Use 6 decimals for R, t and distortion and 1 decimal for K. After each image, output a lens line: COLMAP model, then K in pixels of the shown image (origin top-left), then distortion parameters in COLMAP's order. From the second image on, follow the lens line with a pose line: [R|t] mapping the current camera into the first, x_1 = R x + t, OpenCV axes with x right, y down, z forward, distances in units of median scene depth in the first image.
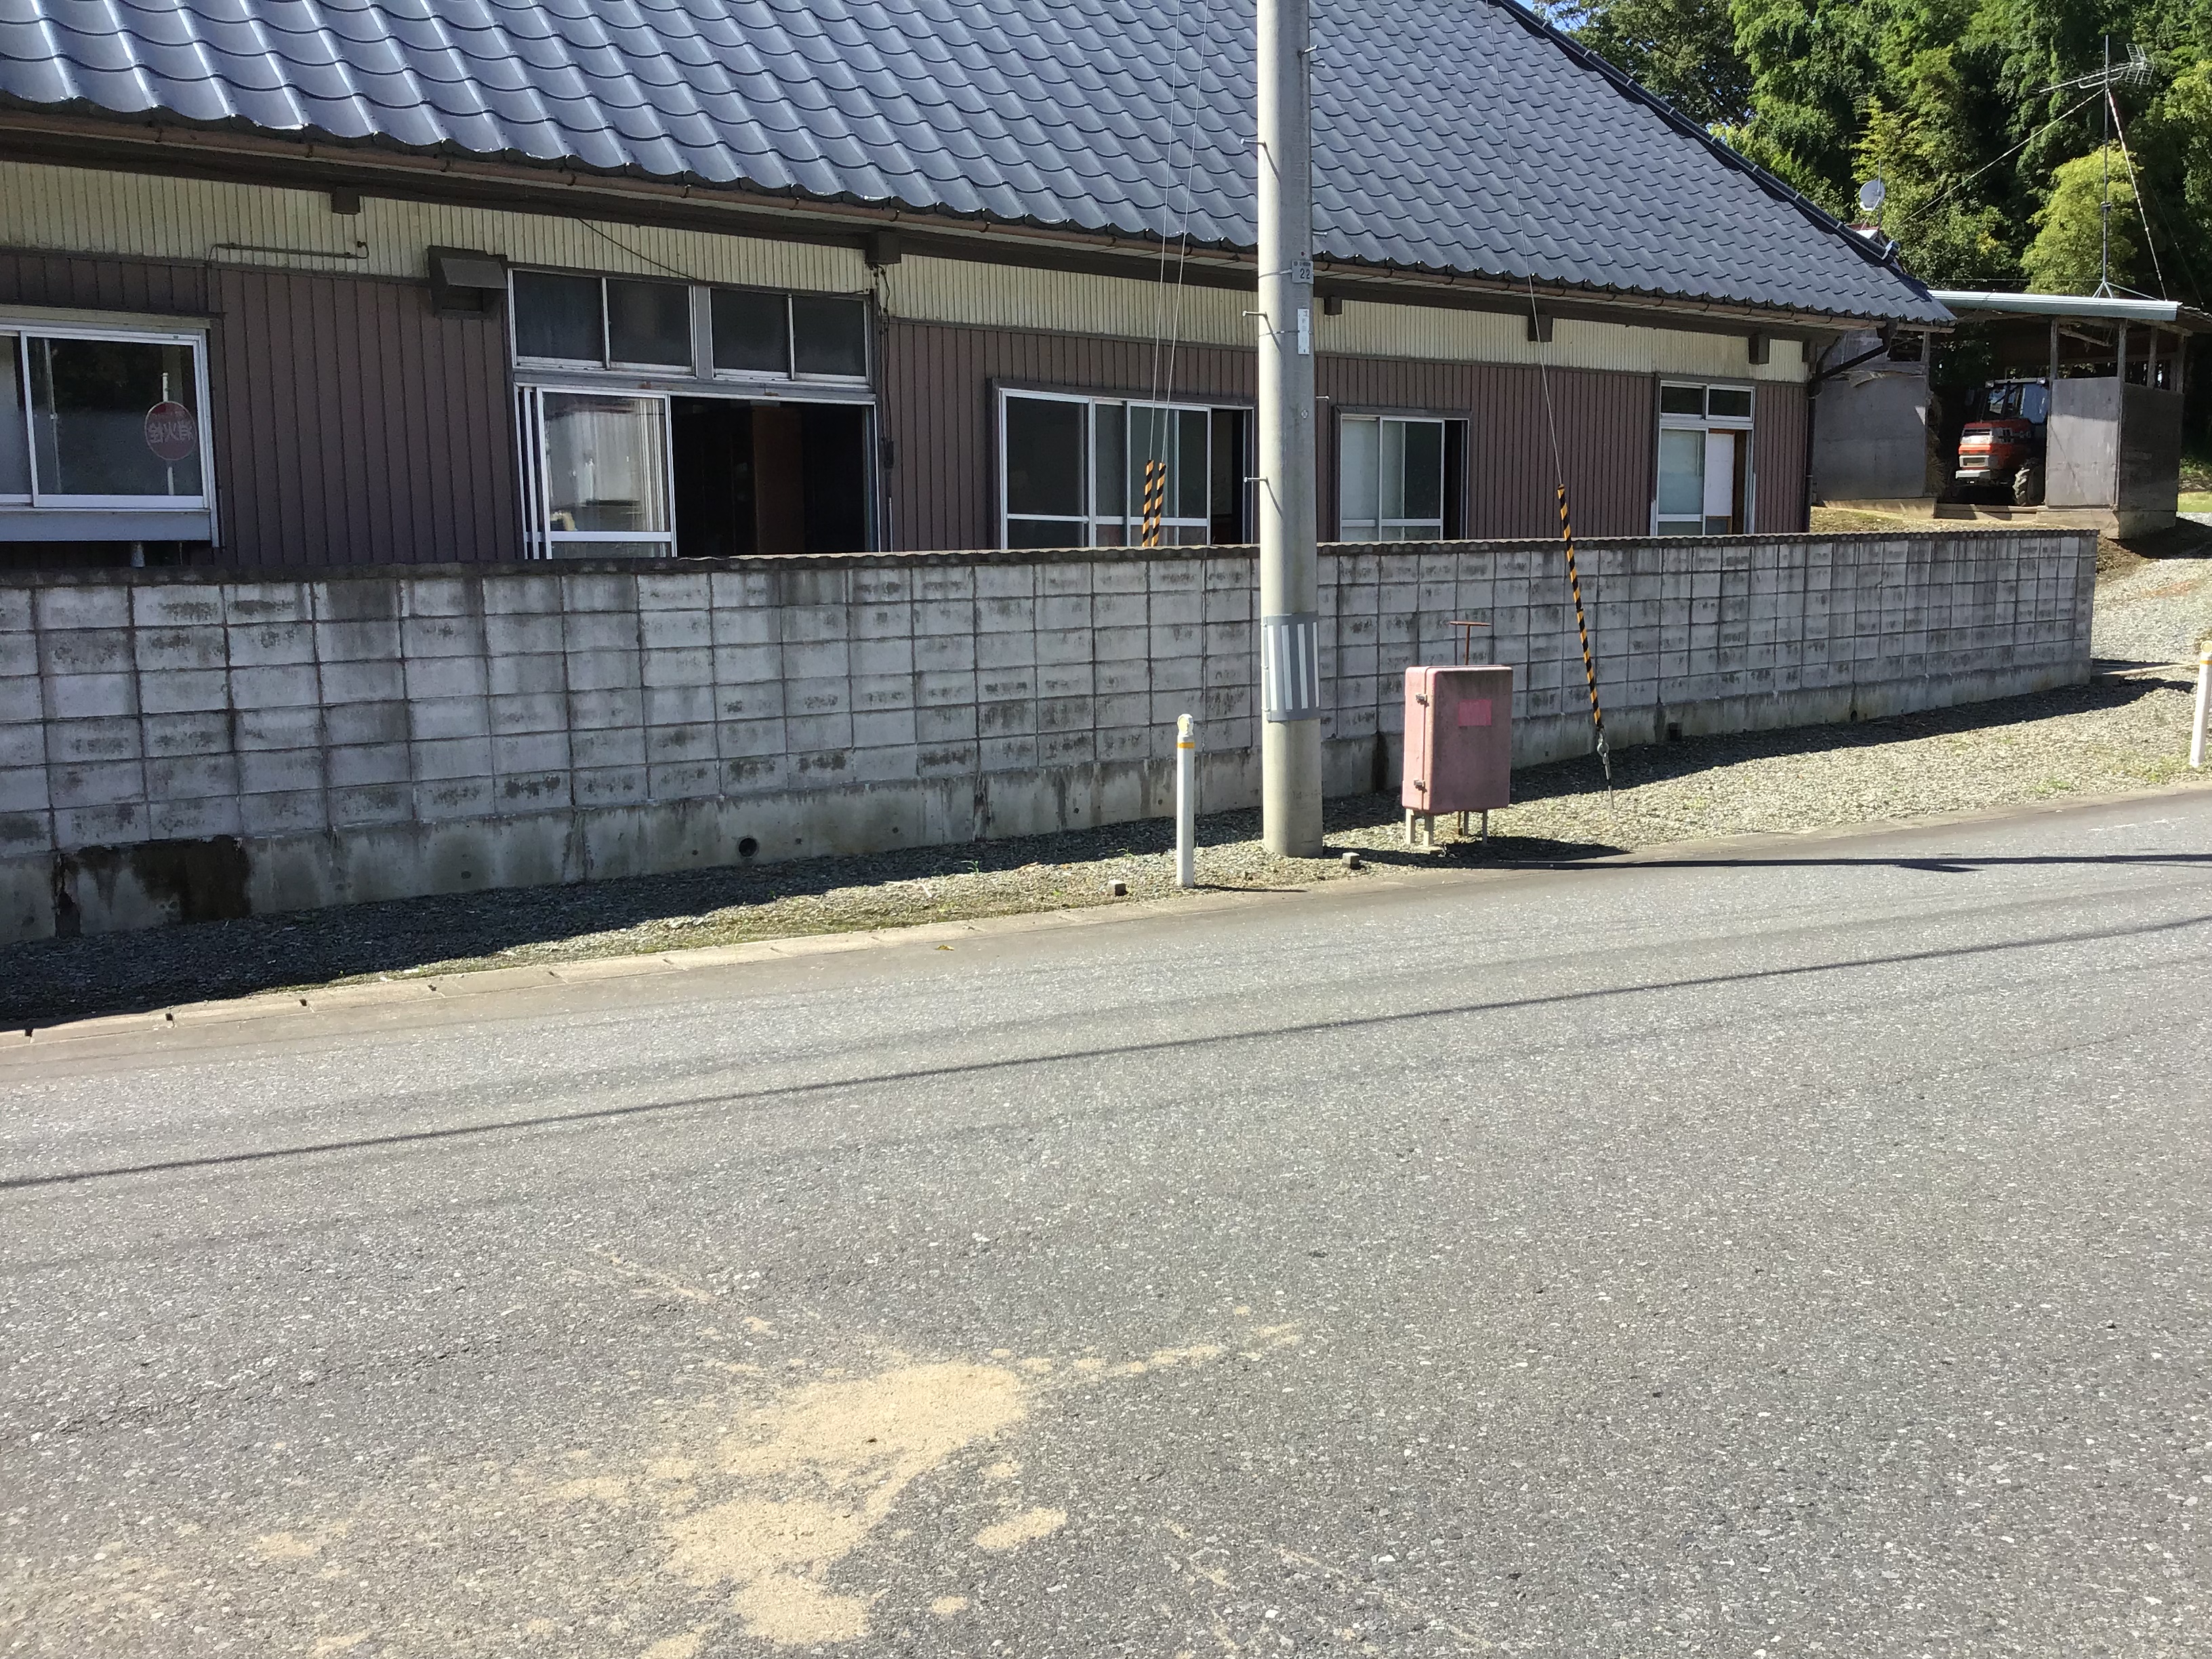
lens RADIAL K [[1999.7, 0, 1106.0], [0, 1999.7, 829.5], [0, 0, 1]] dist [0.113212, -0.239613]
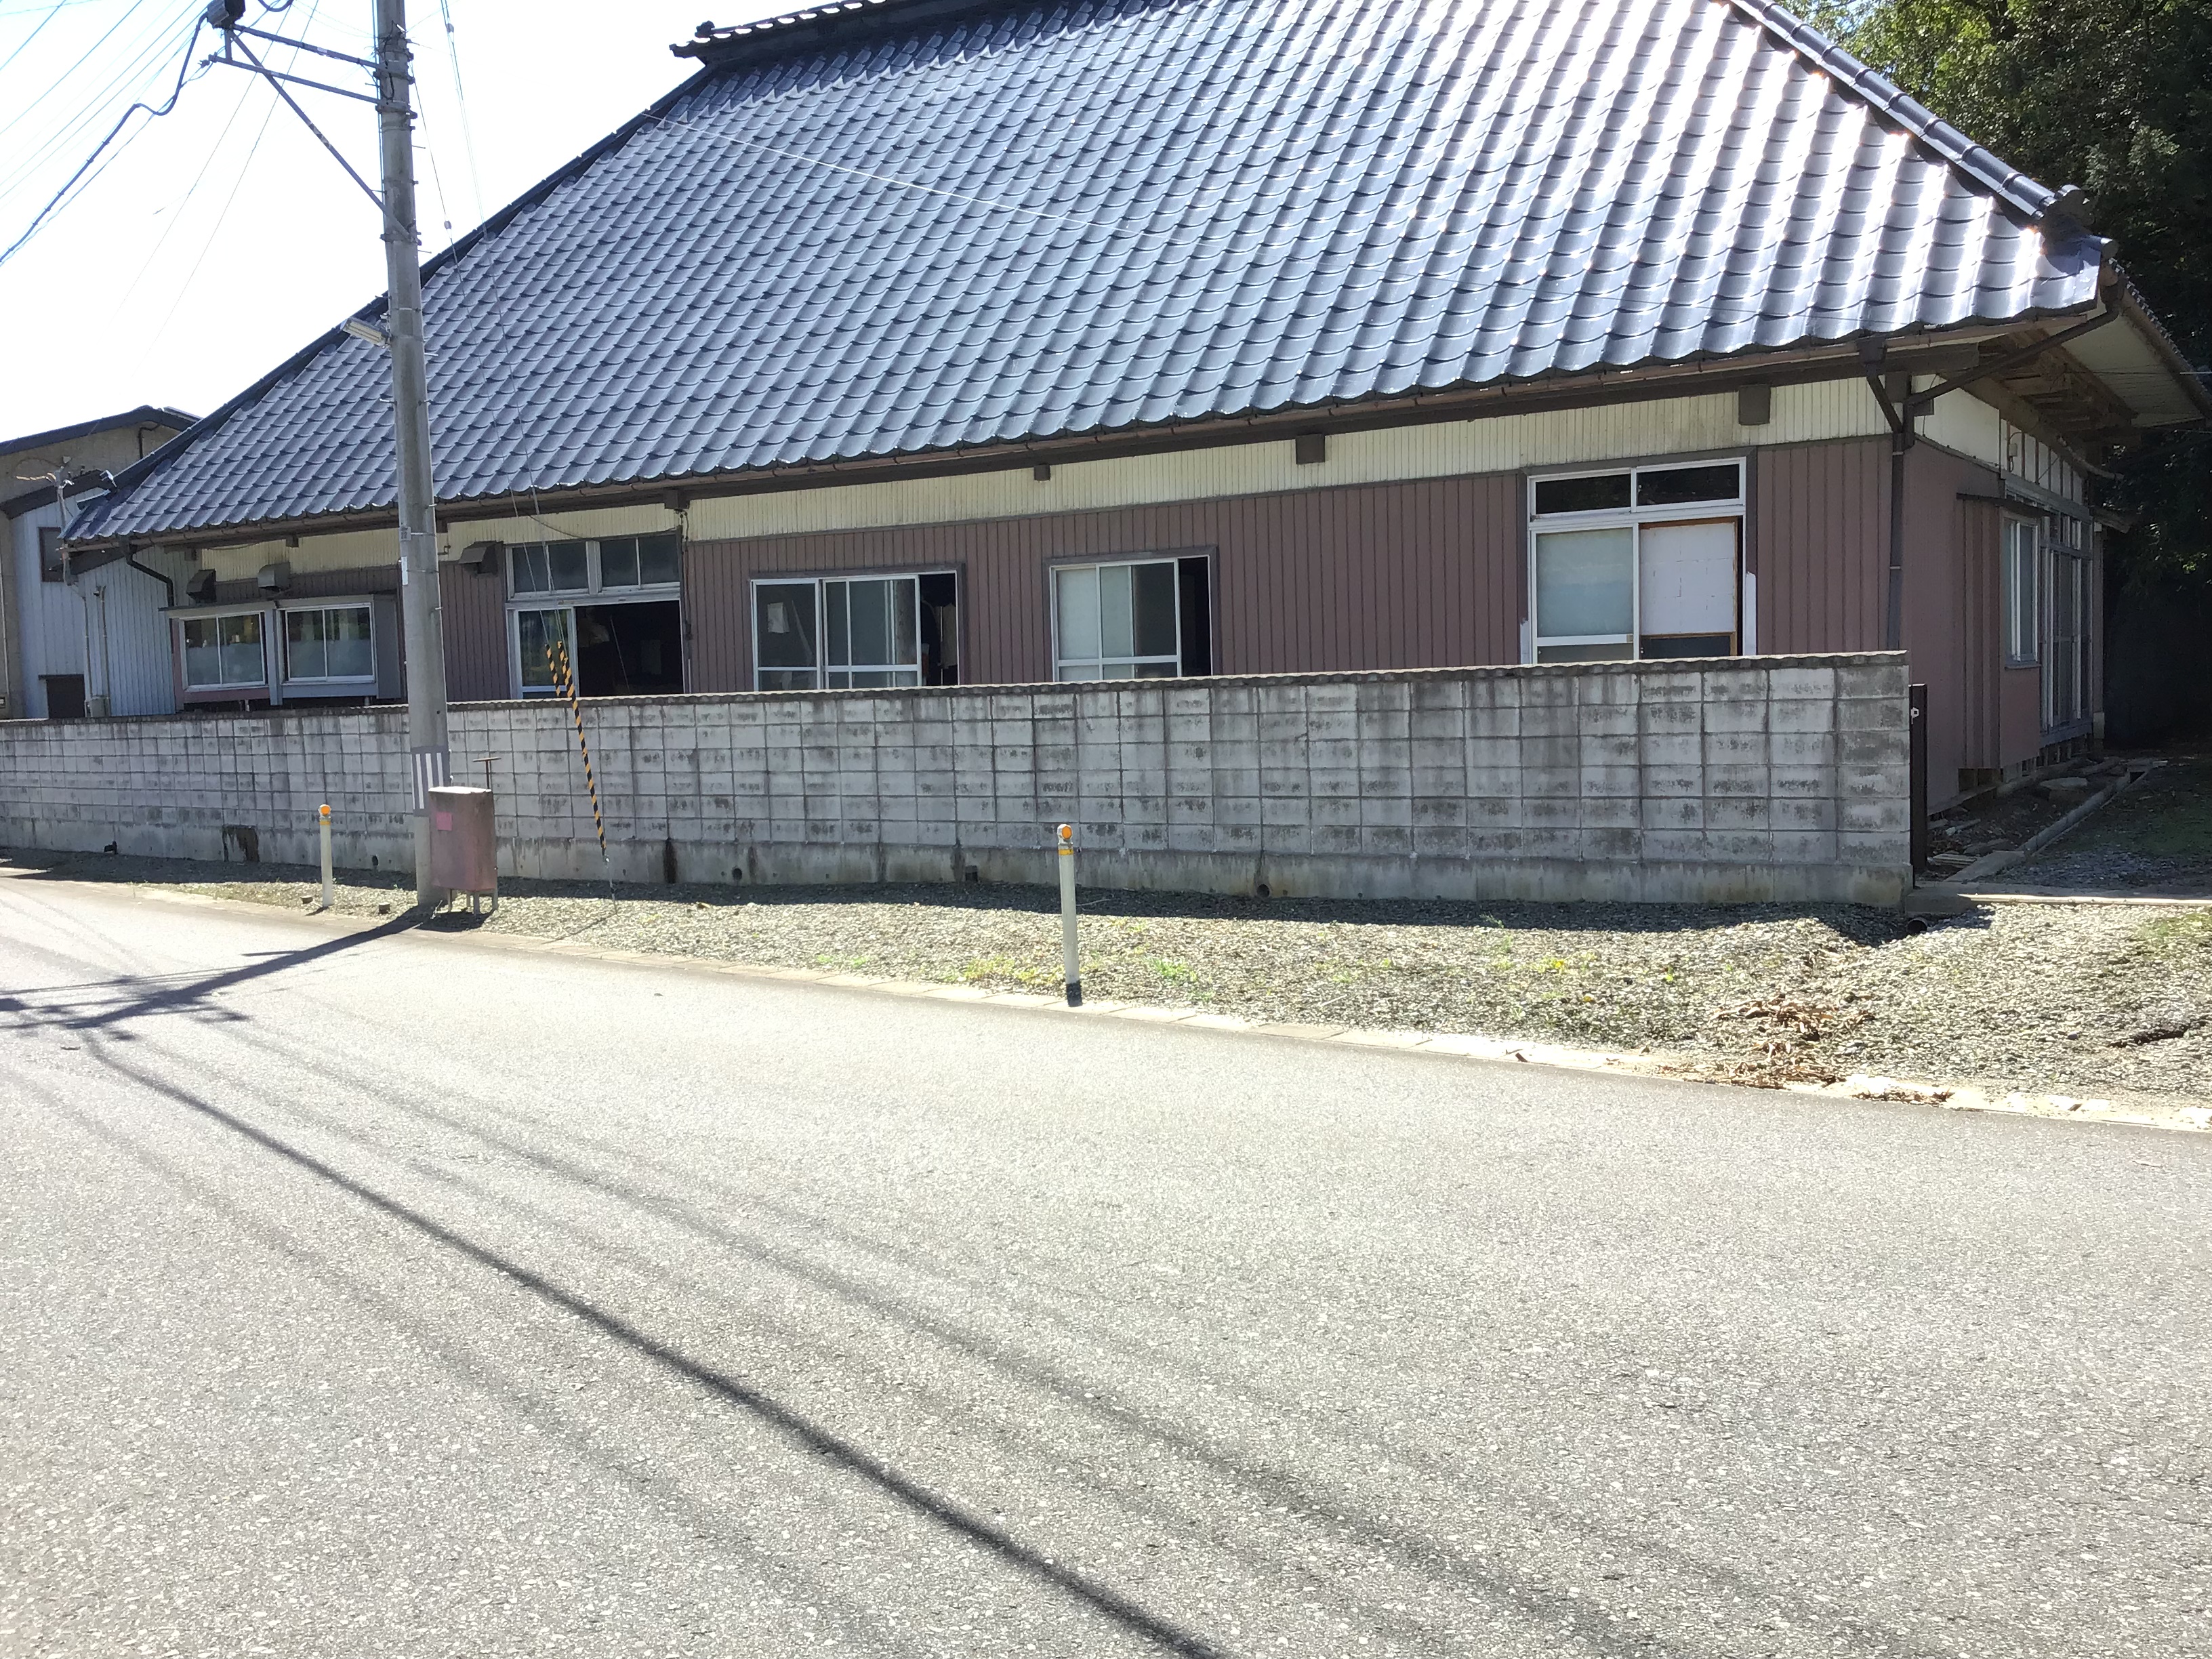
lens RADIAL K [[1976.3, 0, 1160.5], [0, 1976.3, 804.7], [0, 0, 1]] dist [0.102466, -0.140643]
pose [[0.304419, 0.068763, -0.950053, 1.720425], [-0.101251, 0.994076, 0.039506, -0.181354], [0.947142, 0.084168, 0.309578, 1.056747]]
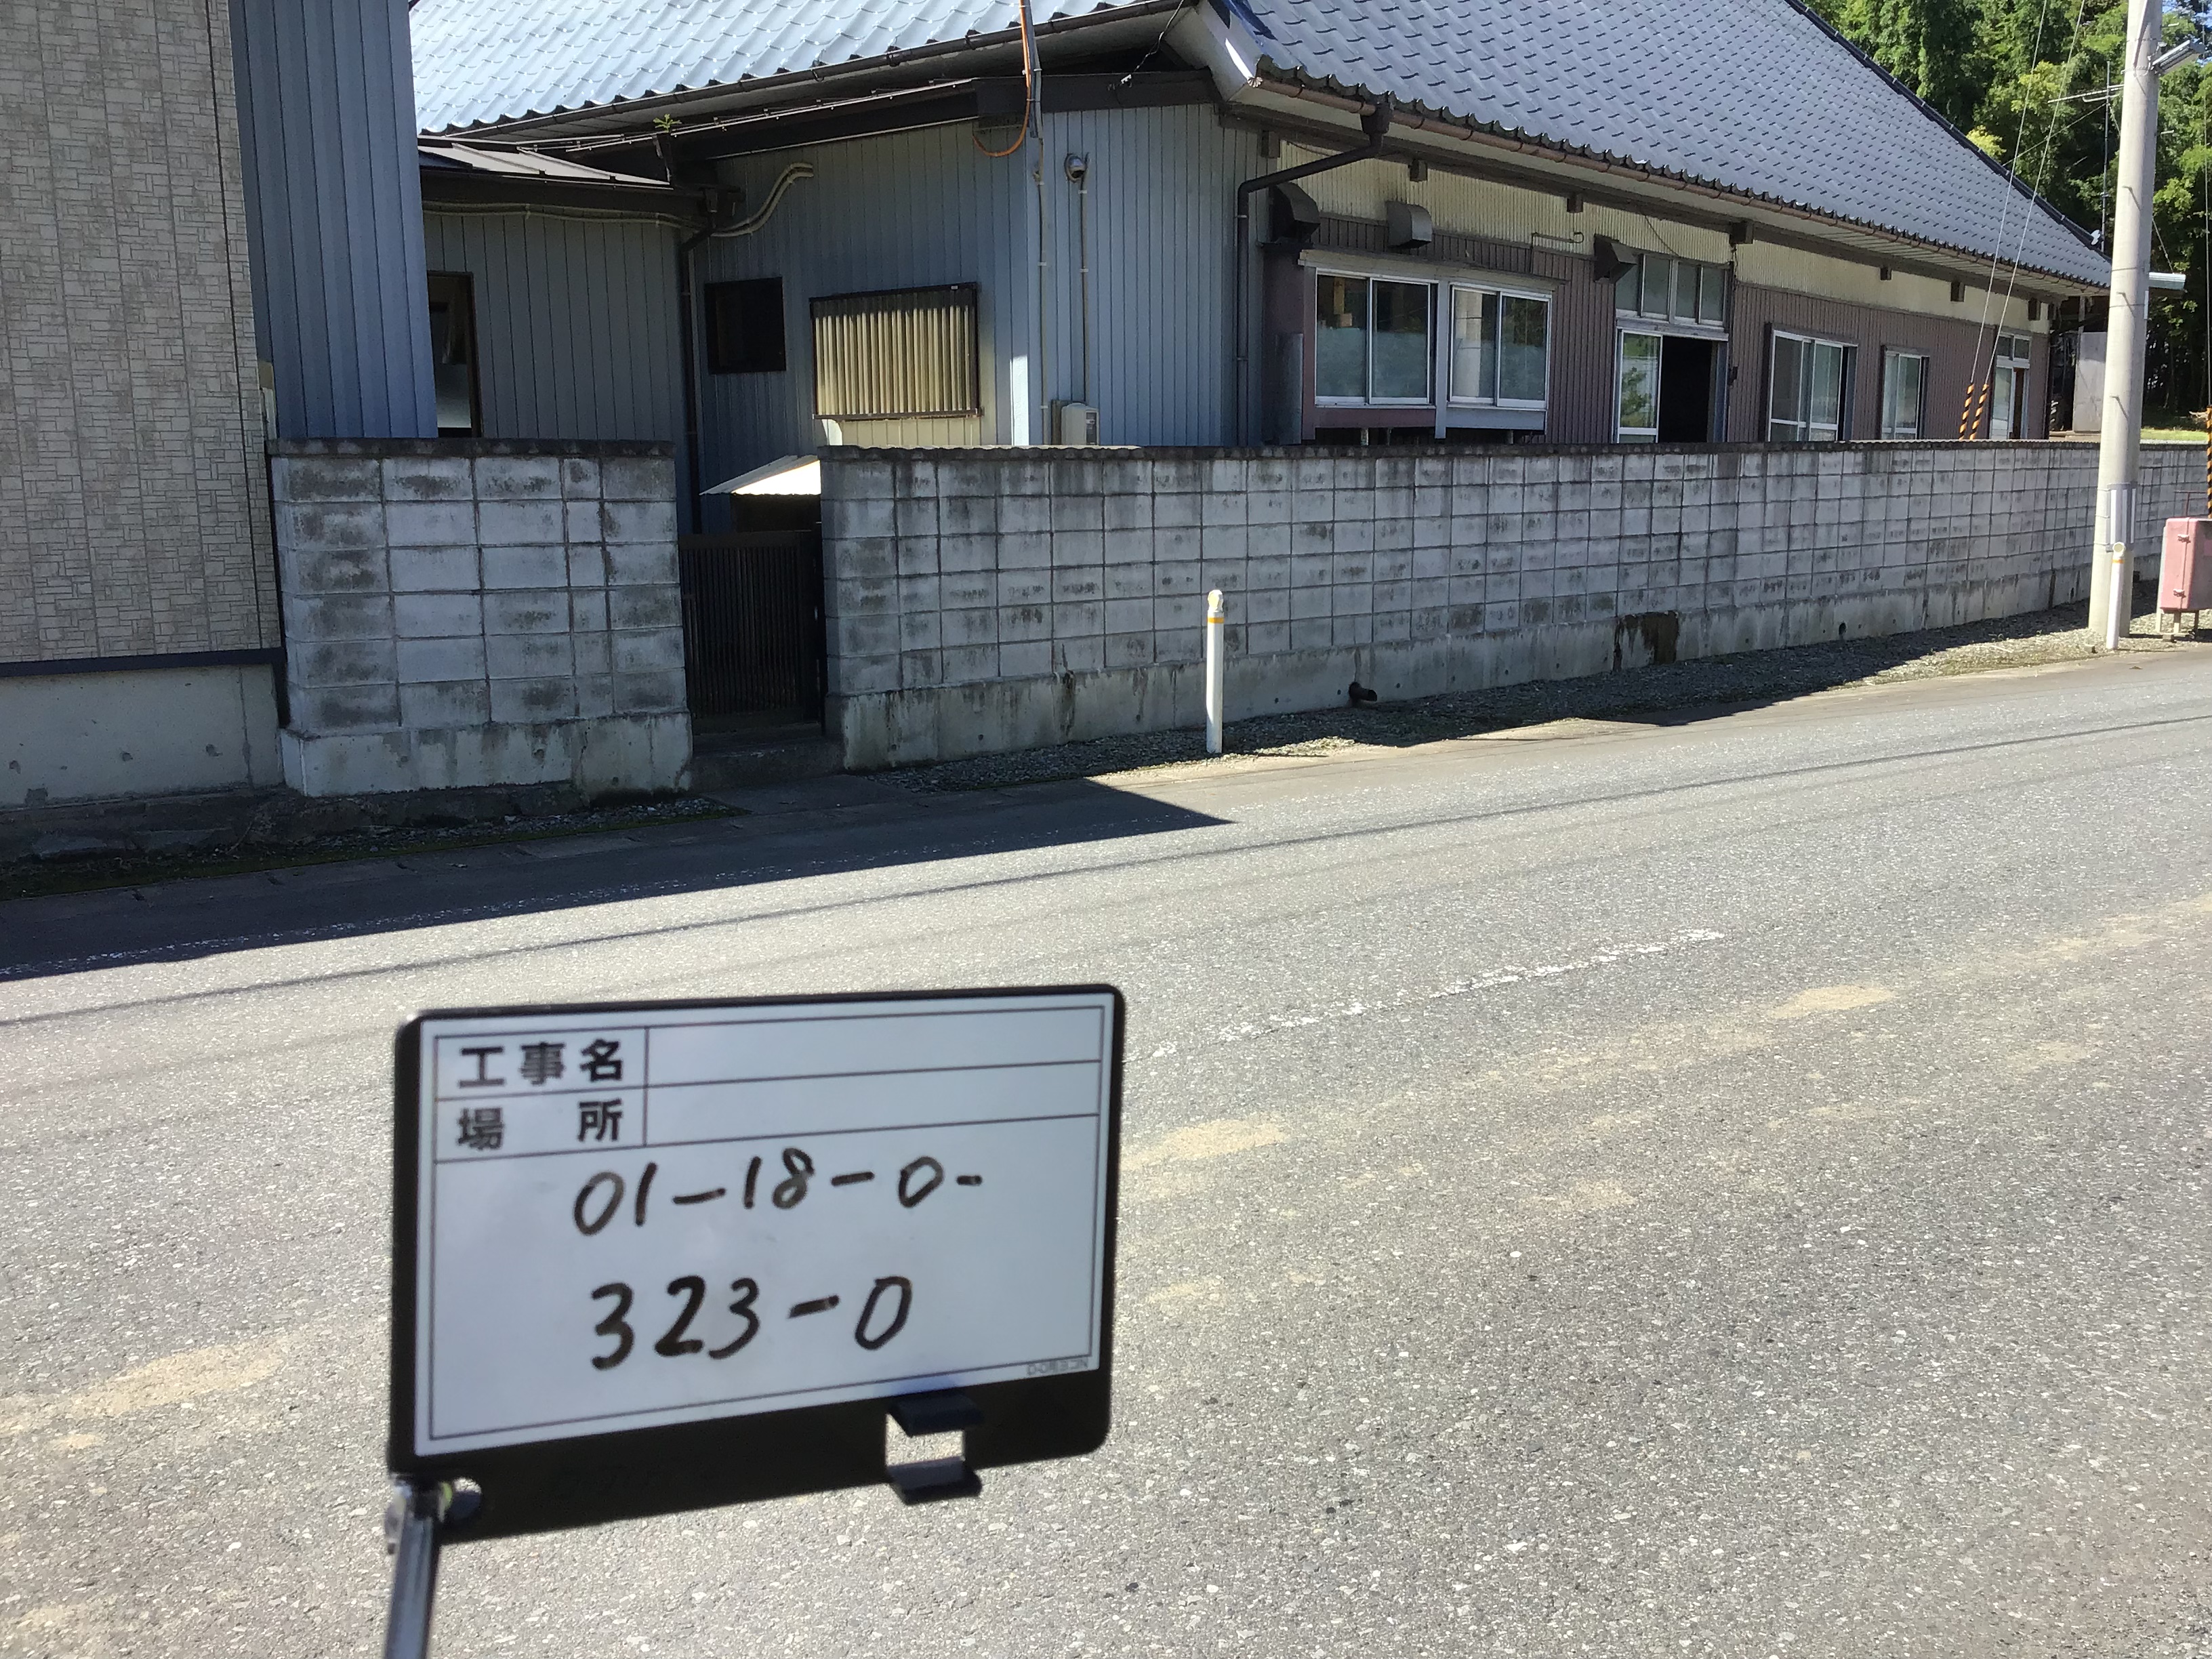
lens RADIAL K [[1999.7, 0, 1106.0], [0, 1999.7, 829.5], [0, 0, 1]] dist [0.113212, -0.239613]
pose [[0.983681, -0.022388, 0.178521, -0.975173], [0.015954, 0.999173, 0.037399, 0.091766], [-0.179211, -0.033941, 0.983225, -0.426898]]
